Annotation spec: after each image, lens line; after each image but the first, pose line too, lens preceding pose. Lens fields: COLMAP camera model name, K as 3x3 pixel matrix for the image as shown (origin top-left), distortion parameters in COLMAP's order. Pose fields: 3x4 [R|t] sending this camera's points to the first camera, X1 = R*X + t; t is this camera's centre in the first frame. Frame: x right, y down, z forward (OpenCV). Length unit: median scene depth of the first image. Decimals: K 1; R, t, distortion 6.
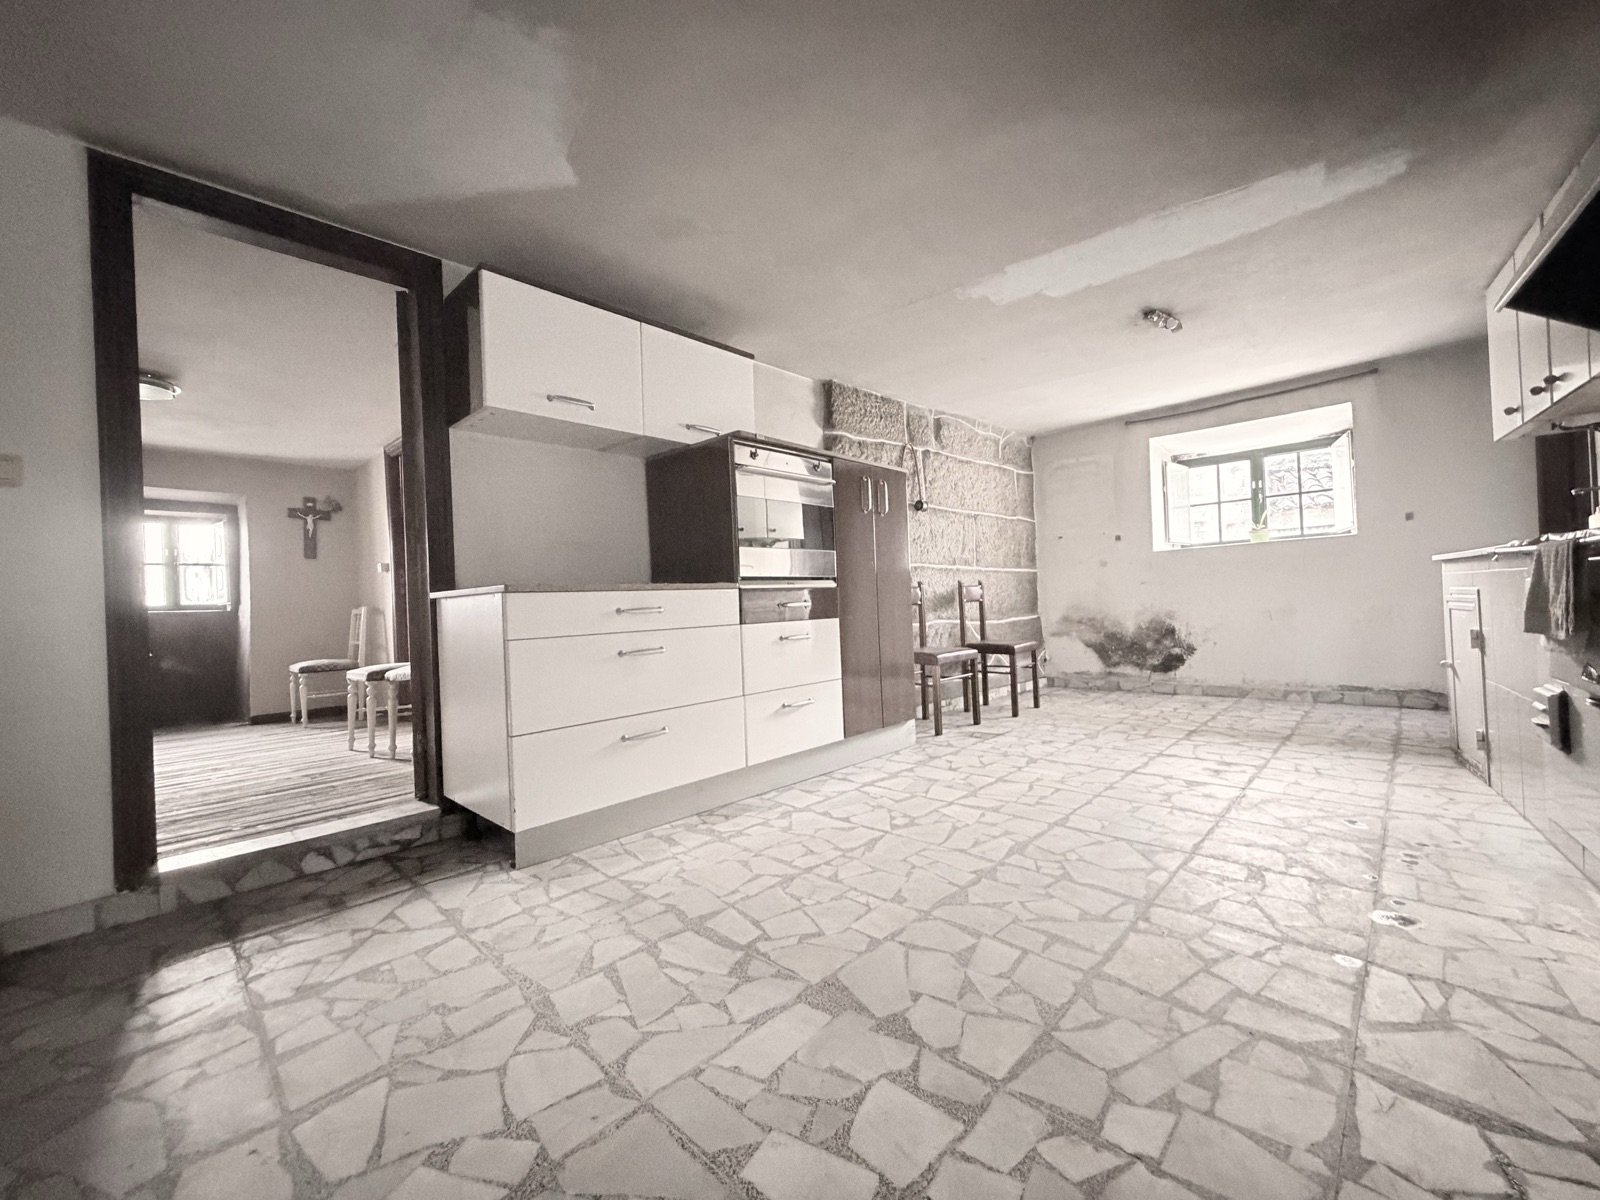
lens RADIAL K [[637.4, 0, 794.8], [0, 637.4, 601.3], [0, 0, 1]] dist [0.001311, 0.000005]
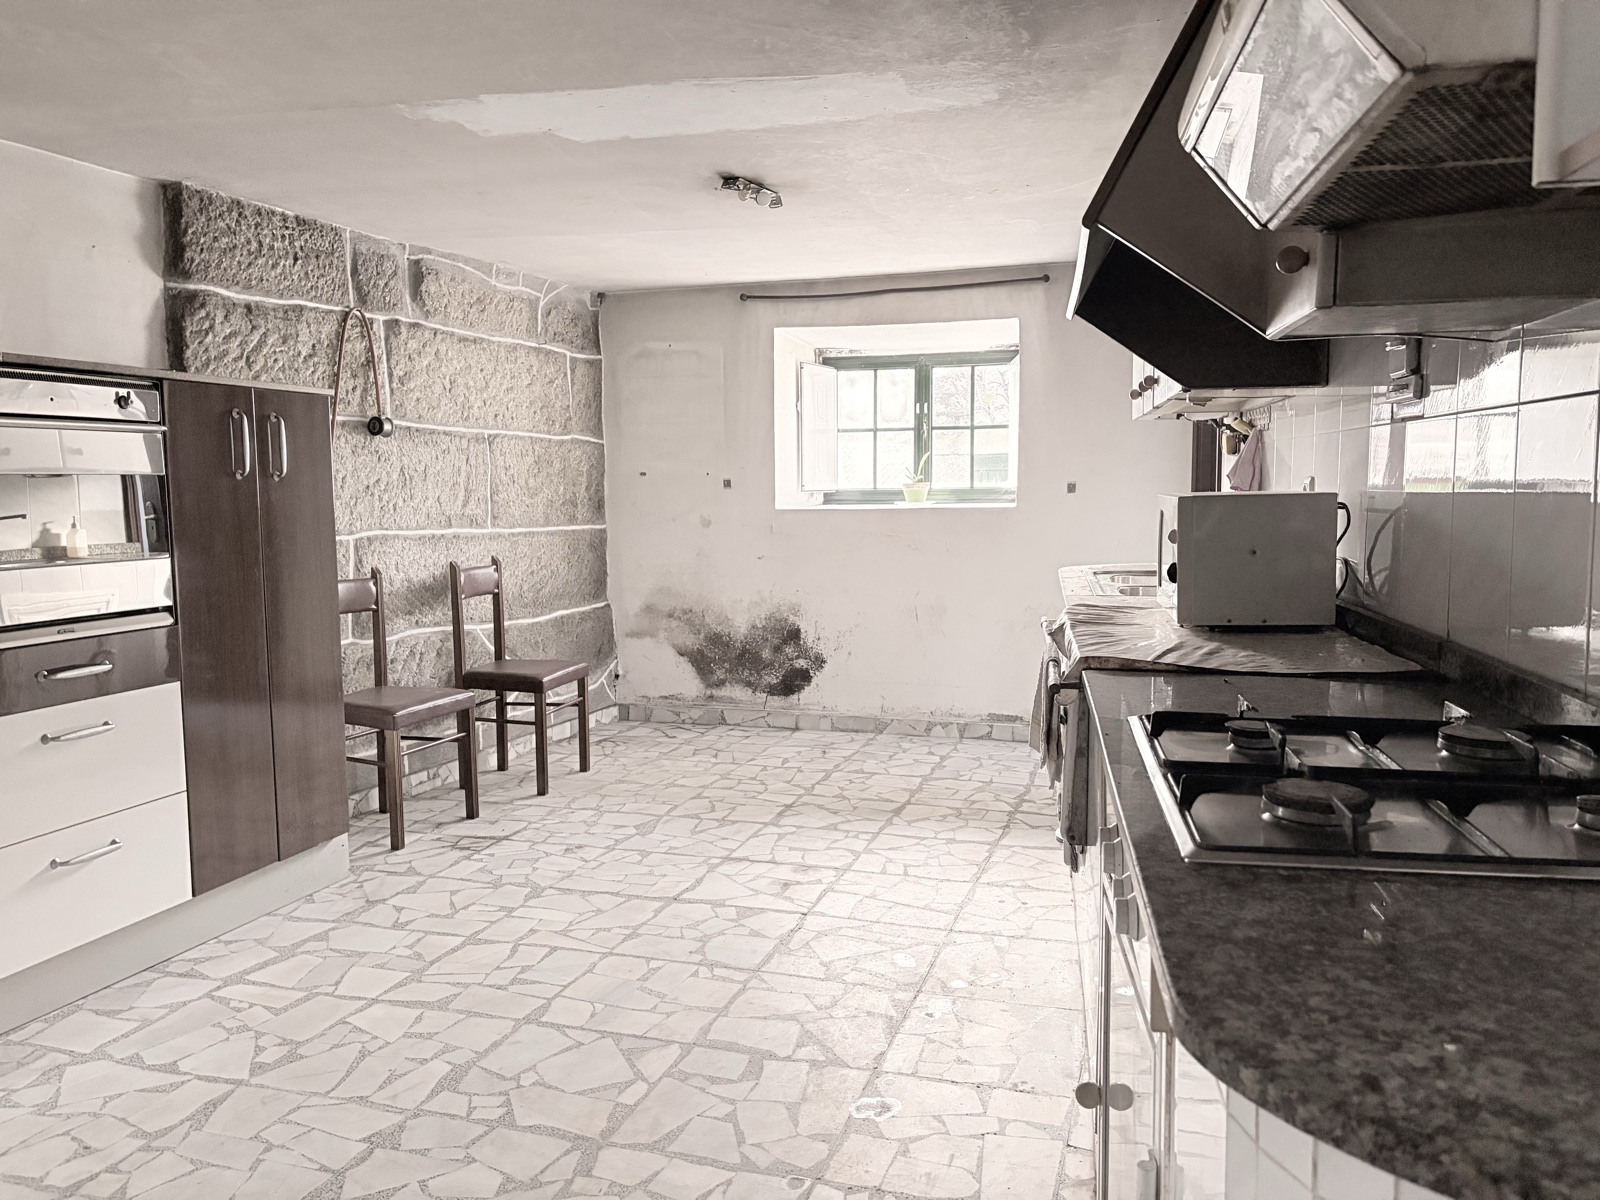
lens RADIAL K [[1206.0, 0, 811.7], [0, 1206.0, 602.3], [0, 0, 1]] dist [0.055718, -0.064301]
pose [[0.891745, -0.010932, 0.452407, 0.083432], [-0.030757, 0.995933, 0.084690, -0.149785], [-0.451492, -0.089436, 0.887781, -0.159441]]
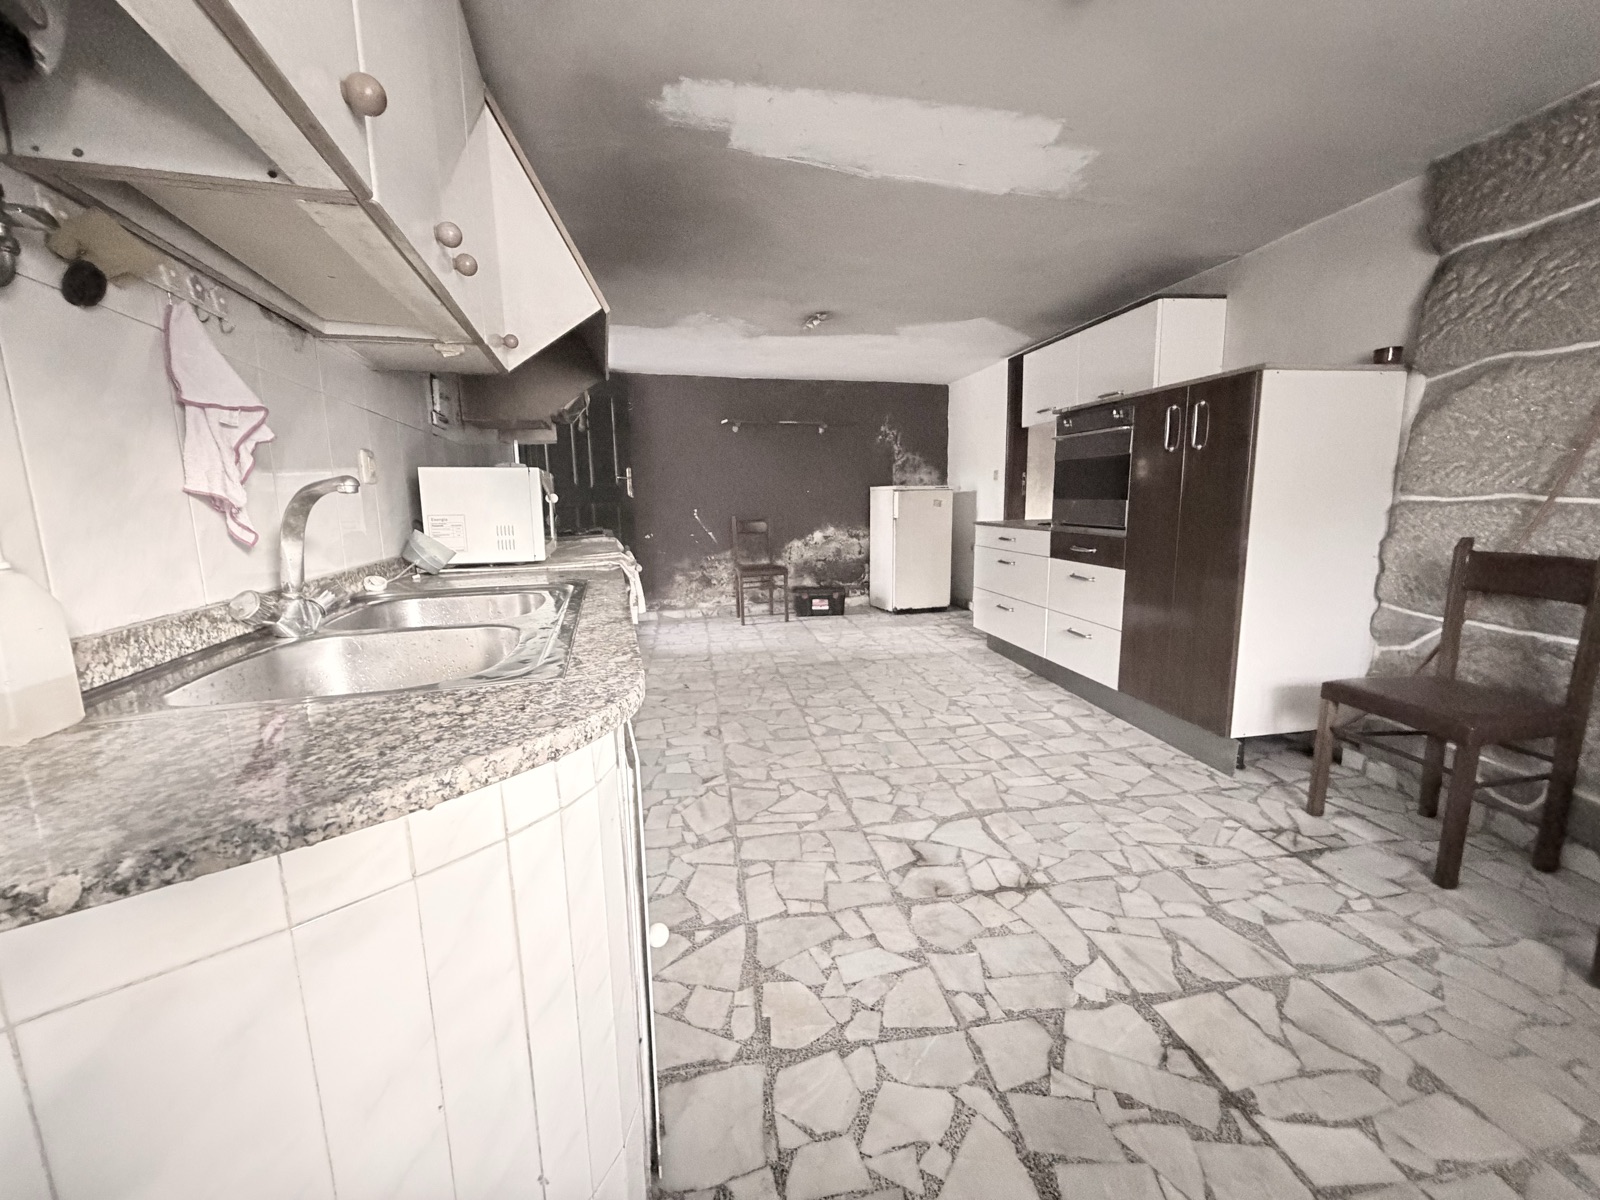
lens RADIAL K [[637.4, 0, 792.6], [0, 637.4, 600.1], [0, 0, 1]] dist [0.001311, 0.000005]
pose [[-0.594112, 0.181890, -0.783548, 1.182362], [0.047213, 0.980304, 0.191766, -0.144115], [0.802996, 0.076937, -0.590998, 1.217067]]
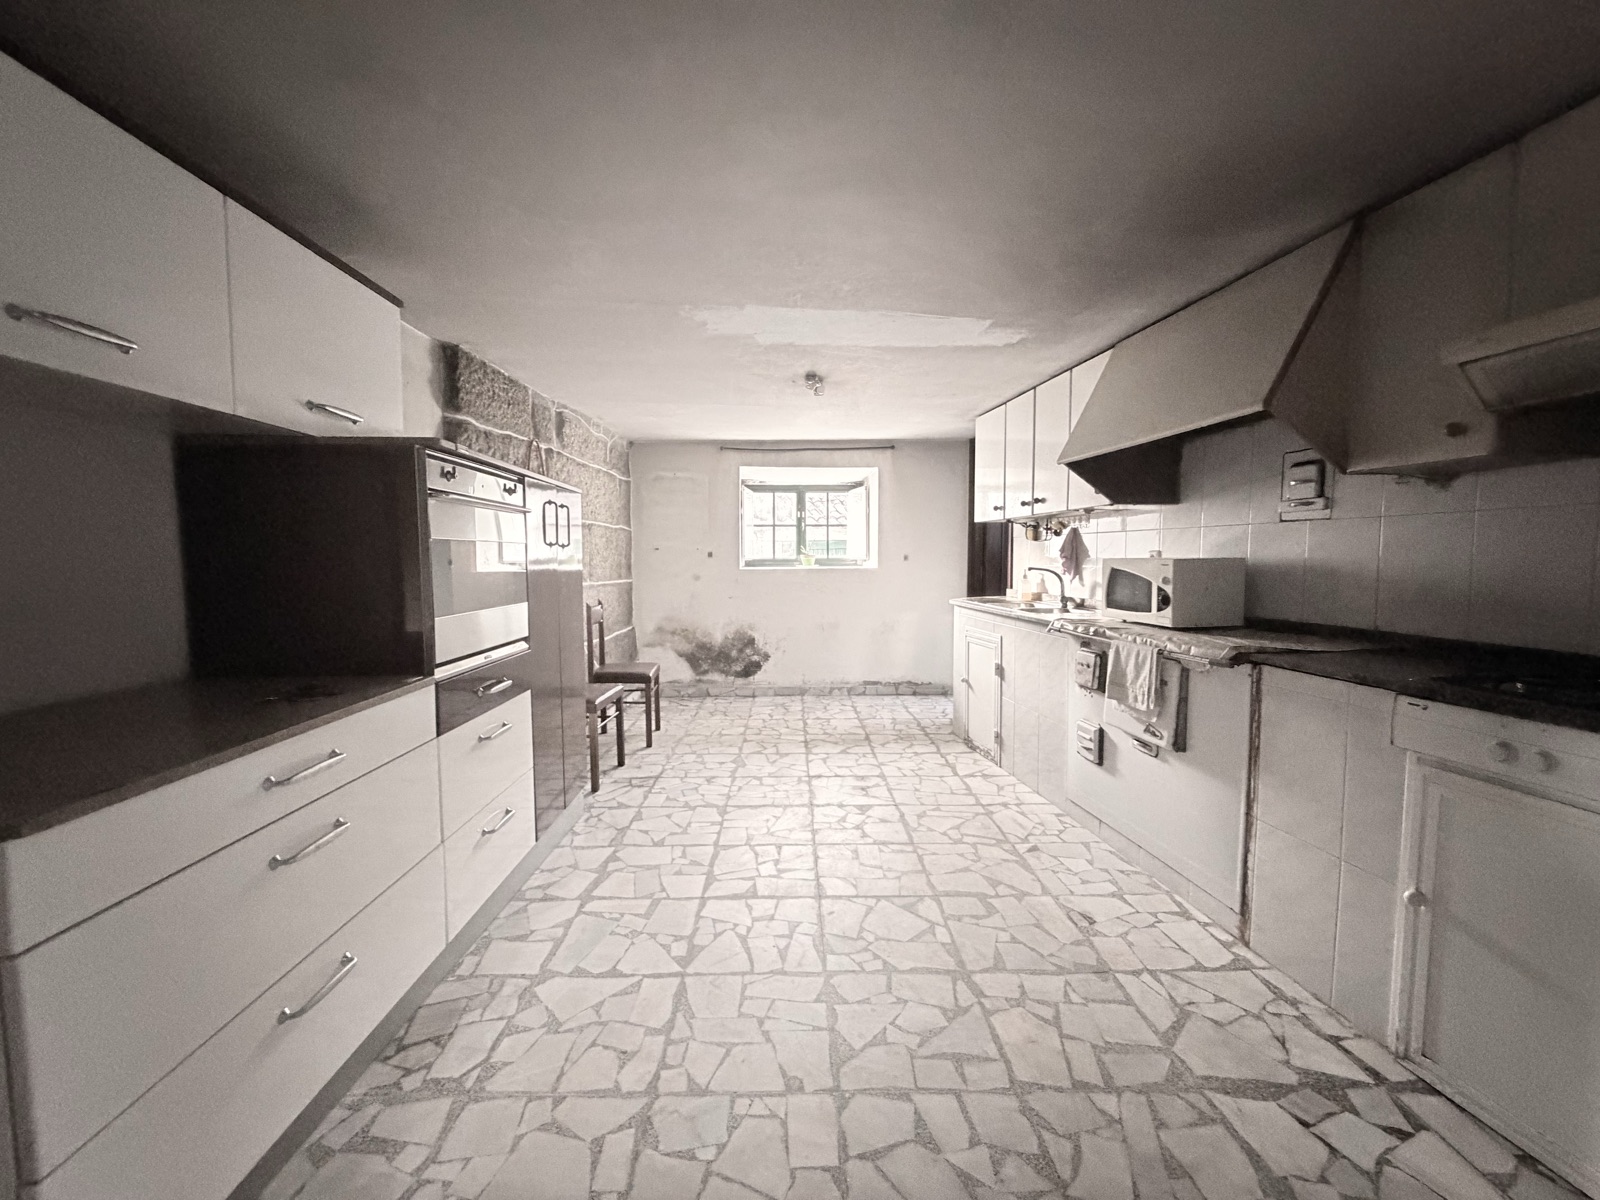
lens RADIAL K [[637.4, 0, 793.2], [0, 637.4, 600.4], [0, 0, 1]] dist [0.001311, 0.000005]
pose [[0.710201, -0.010437, 0.703922, -0.253311], [-0.027580, 0.998710, 0.042634, -0.126155], [-0.703459, -0.049693, 0.708997, 0.252705]]
